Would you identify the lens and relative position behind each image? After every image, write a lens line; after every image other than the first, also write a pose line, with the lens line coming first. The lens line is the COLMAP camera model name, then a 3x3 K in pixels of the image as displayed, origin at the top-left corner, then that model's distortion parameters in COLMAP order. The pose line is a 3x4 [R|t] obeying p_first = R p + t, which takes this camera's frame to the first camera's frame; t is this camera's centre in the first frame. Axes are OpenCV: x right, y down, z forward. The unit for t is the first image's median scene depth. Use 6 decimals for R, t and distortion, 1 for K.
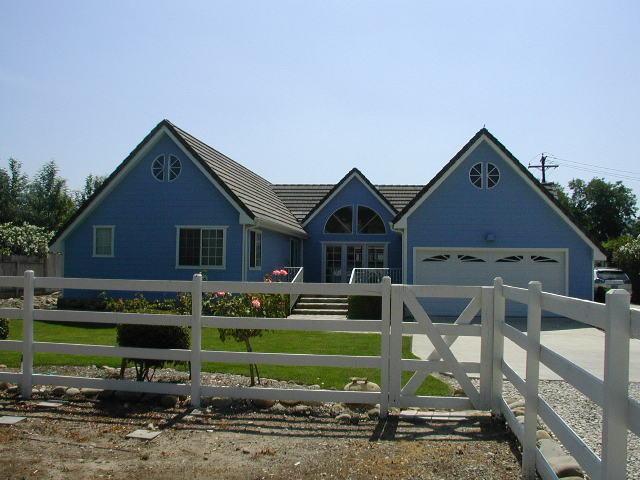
lens RADIAL K [[685.0, 0, 320.4], [0, 685.0, 238.5], [0, 0, 1]] dist [-0.188223, 0.000000]
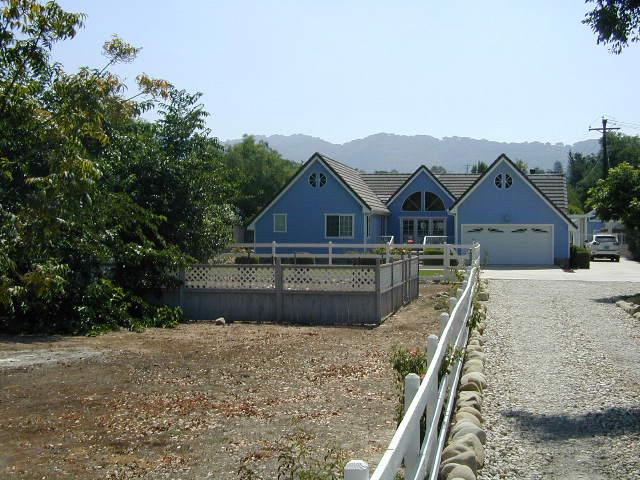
lens RADIAL K [[981.1, 0, 320.2], [0, 981.1, 239.5], [0, 0, 1]] dist [-0.054202, 0.000000]
pose [[0.999414, -0.011101, -0.032367, -0.137486], [0.012865, 0.998414, 0.054800, -0.087501], [0.031708, -0.055184, 0.997973, -1.457179]]
